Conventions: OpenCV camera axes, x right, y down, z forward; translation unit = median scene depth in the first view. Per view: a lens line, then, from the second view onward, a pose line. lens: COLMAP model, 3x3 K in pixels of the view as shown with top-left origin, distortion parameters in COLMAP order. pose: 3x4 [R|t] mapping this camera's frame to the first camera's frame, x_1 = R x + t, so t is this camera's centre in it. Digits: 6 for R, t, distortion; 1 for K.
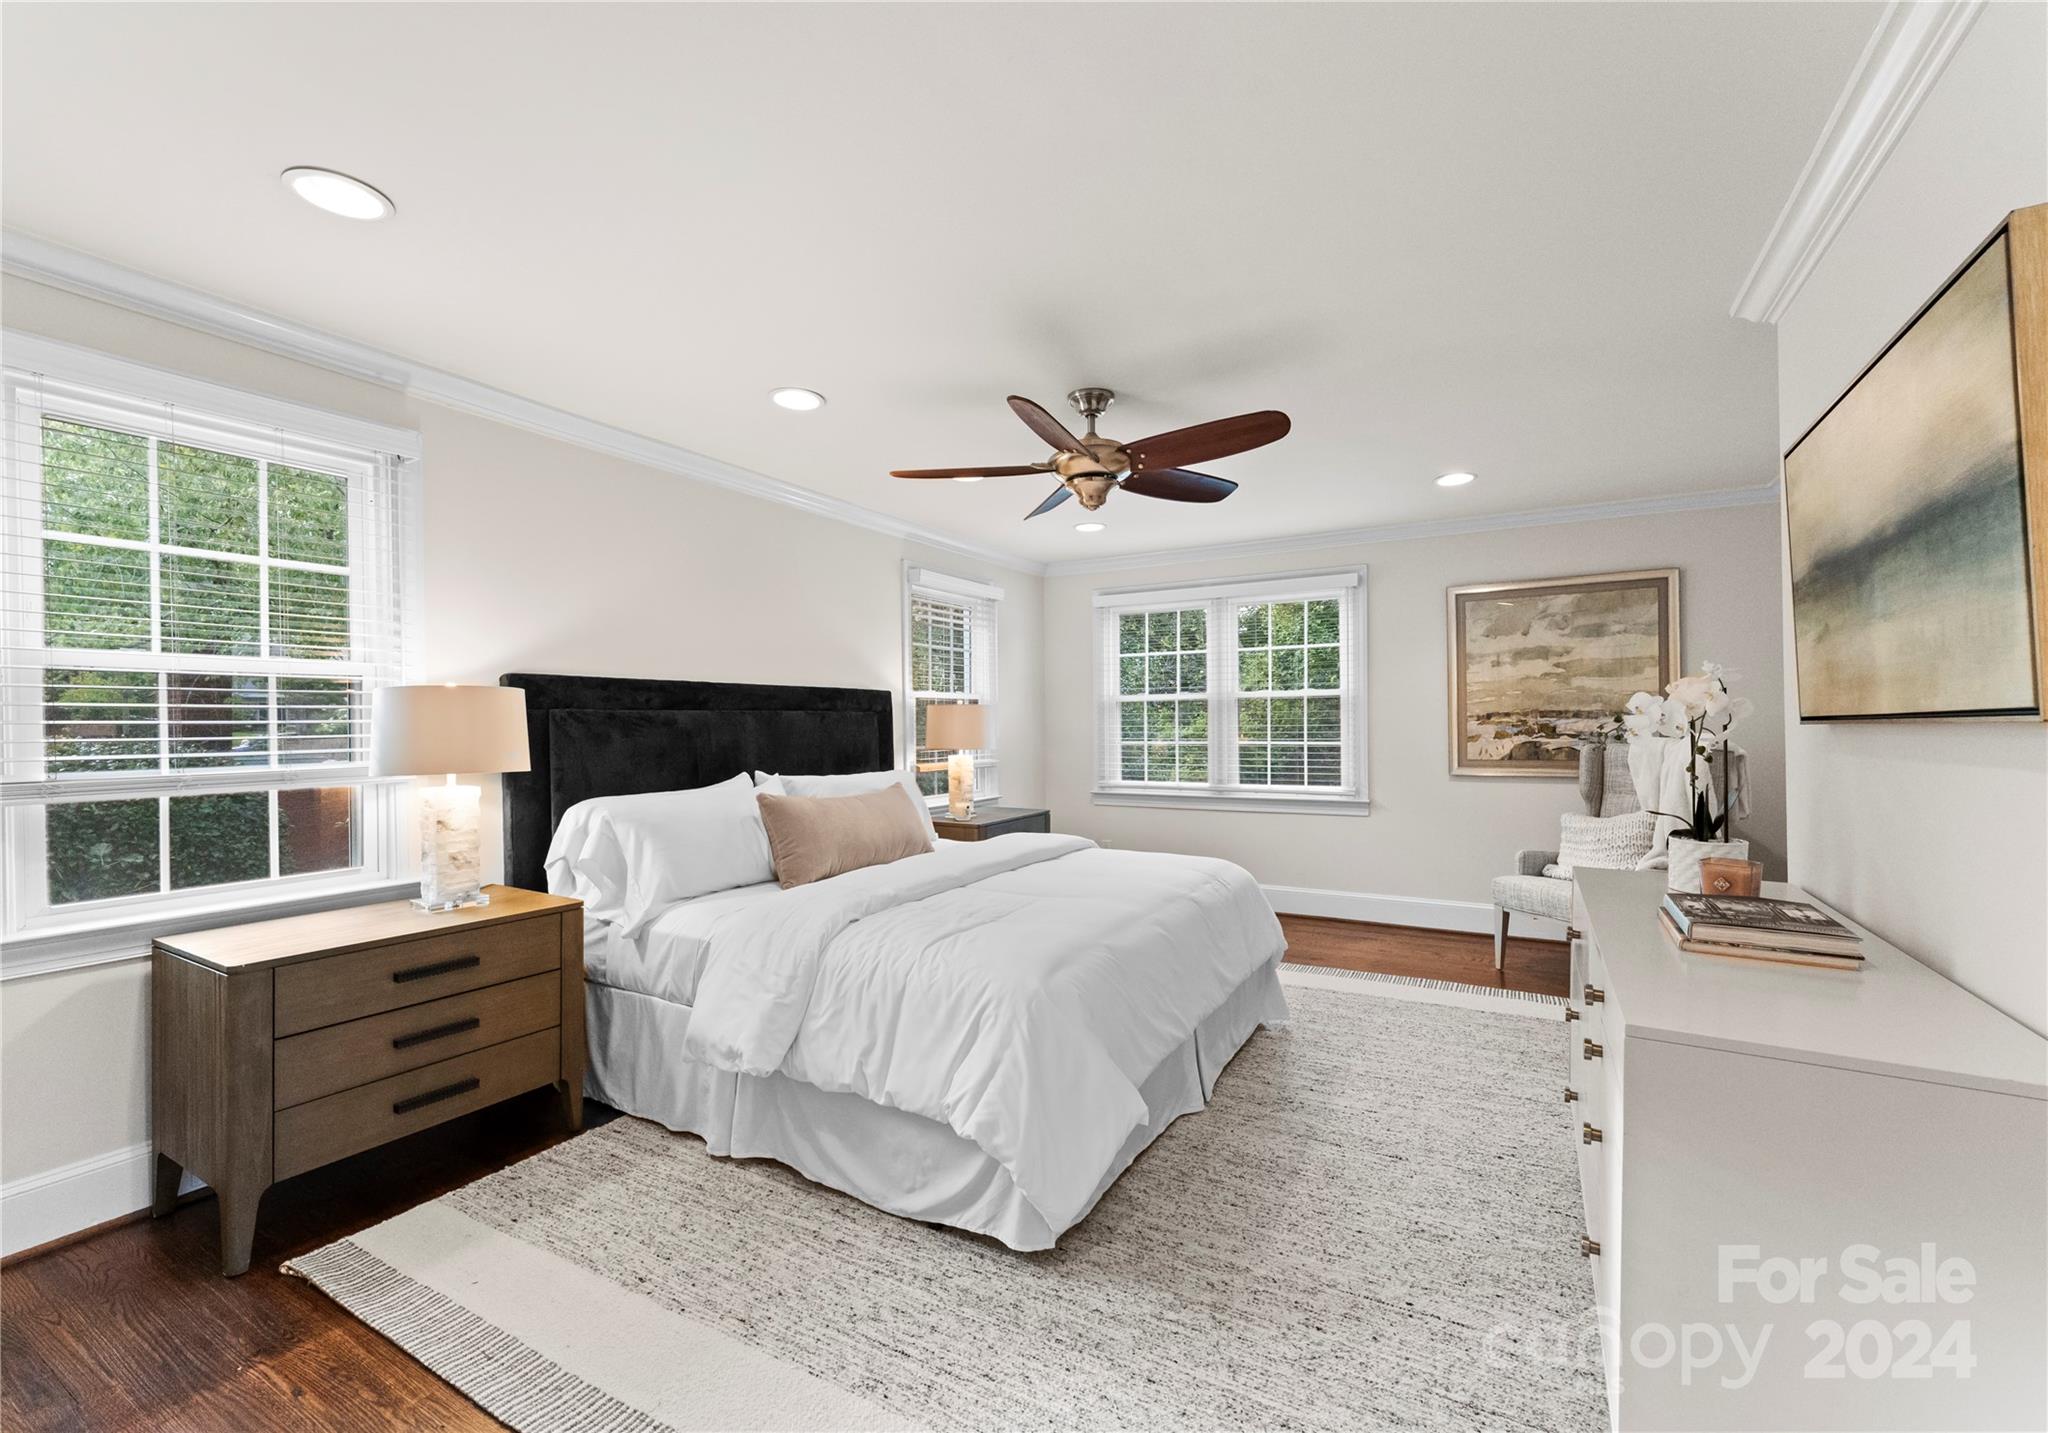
lens RADIAL K [[871.6, 0, 1008.1], [0, 871.6, 719.5], [0, 0, 1]] dist [-0.001645, -0.000963]
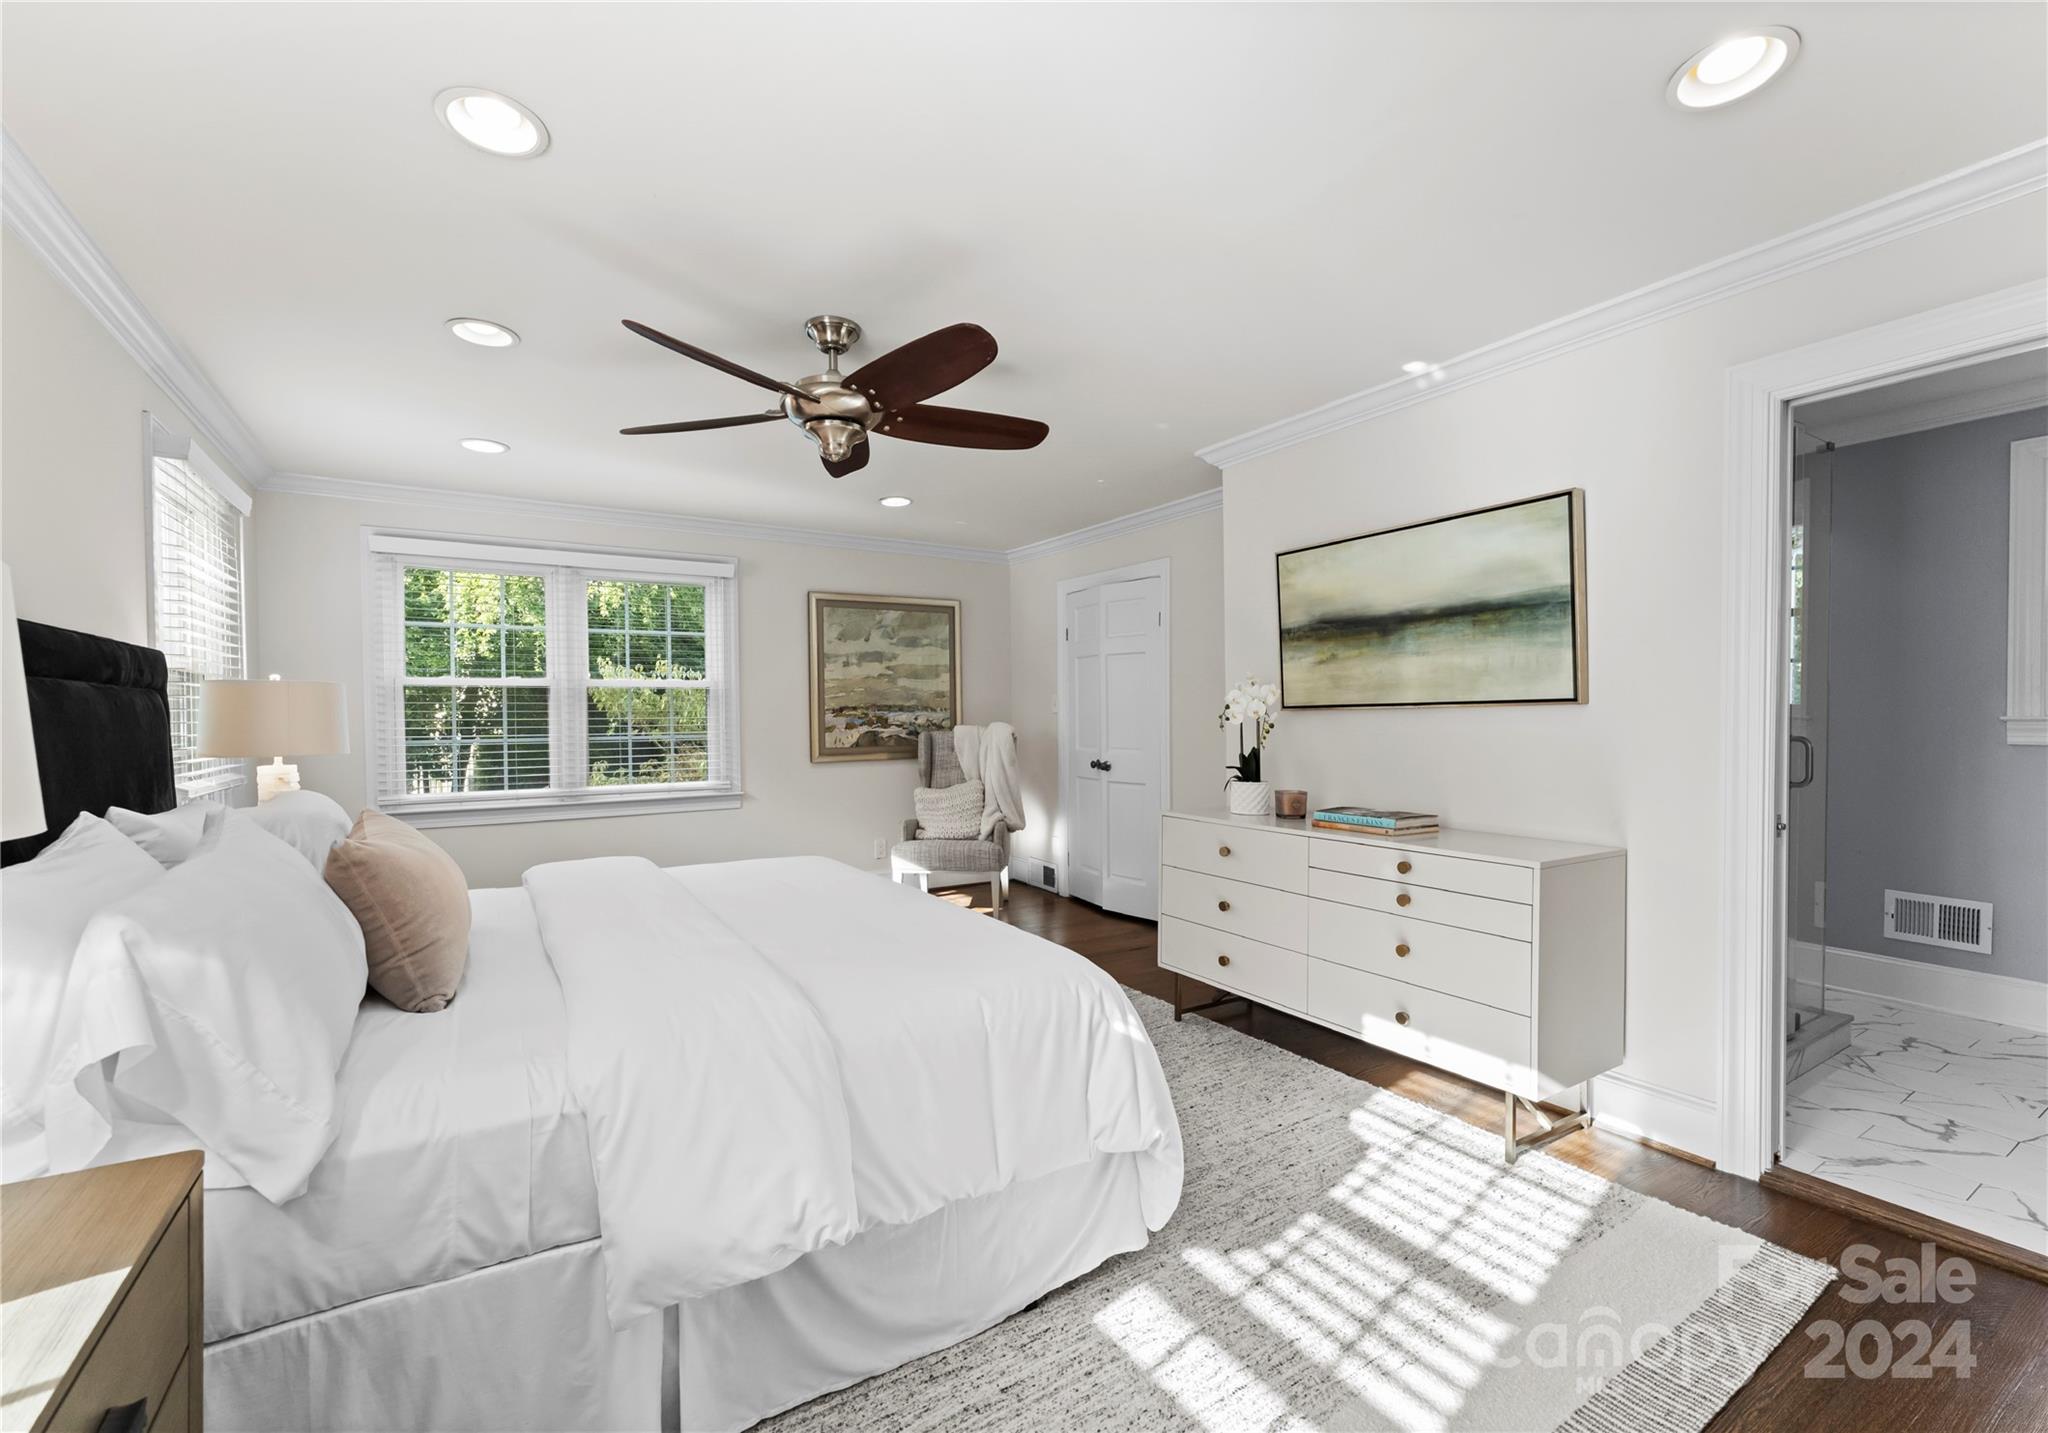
lens RADIAL K [[871.6, 0, 1010.2], [0, 871.6, 720.0], [0, 0, 1]] dist [-0.001645, -0.000963]
pose [[0.467288, -0.000536, 0.884105, -0.364627], [-0.000086, 1.000000, 0.000651, 0.009664], [-0.884105, -0.000381, 0.467288, 0.276617]]
